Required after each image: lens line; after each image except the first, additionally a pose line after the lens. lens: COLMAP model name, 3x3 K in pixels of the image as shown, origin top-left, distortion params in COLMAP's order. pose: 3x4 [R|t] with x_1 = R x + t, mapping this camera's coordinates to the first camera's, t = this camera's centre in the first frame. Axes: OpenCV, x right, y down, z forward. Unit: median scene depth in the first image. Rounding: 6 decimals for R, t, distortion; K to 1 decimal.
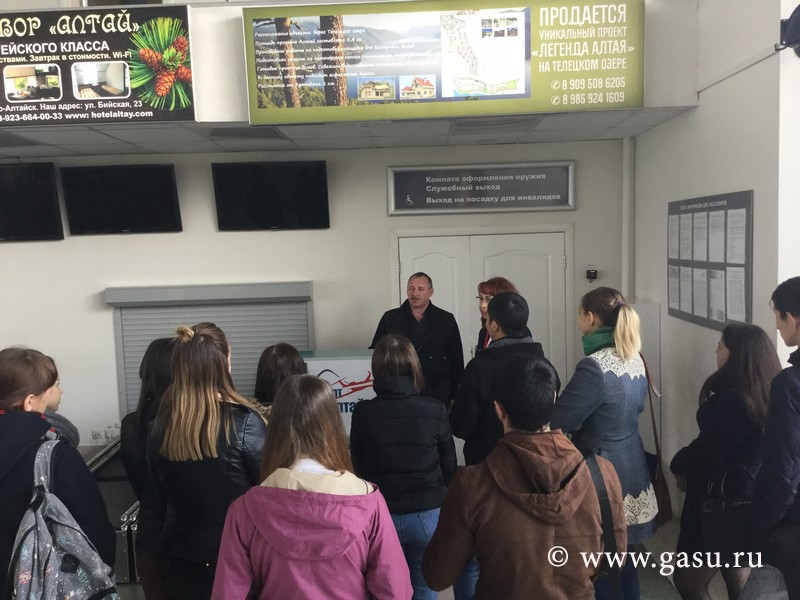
lens RADIAL K [[735.9, 0, 400.0], [0, 735.9, 300.0], [0, 0, 1]] dist [0.004977, 0.003292]
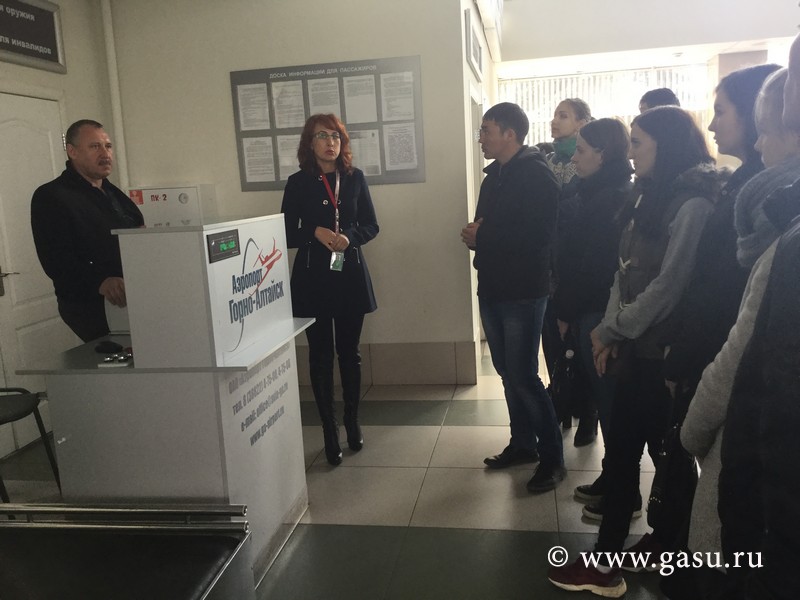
lens RADIAL K [[735.9, 0, 400.0], [0, 735.9, 300.0], [0, 0, 1]] dist [0.004977, 0.003292]
pose [[0.141246, -0.139269, 0.980129, -0.576953], [0.126948, 0.984429, 0.121586, 0.071225], [-0.981801, 0.107252, 0.156726, 0.653541]]
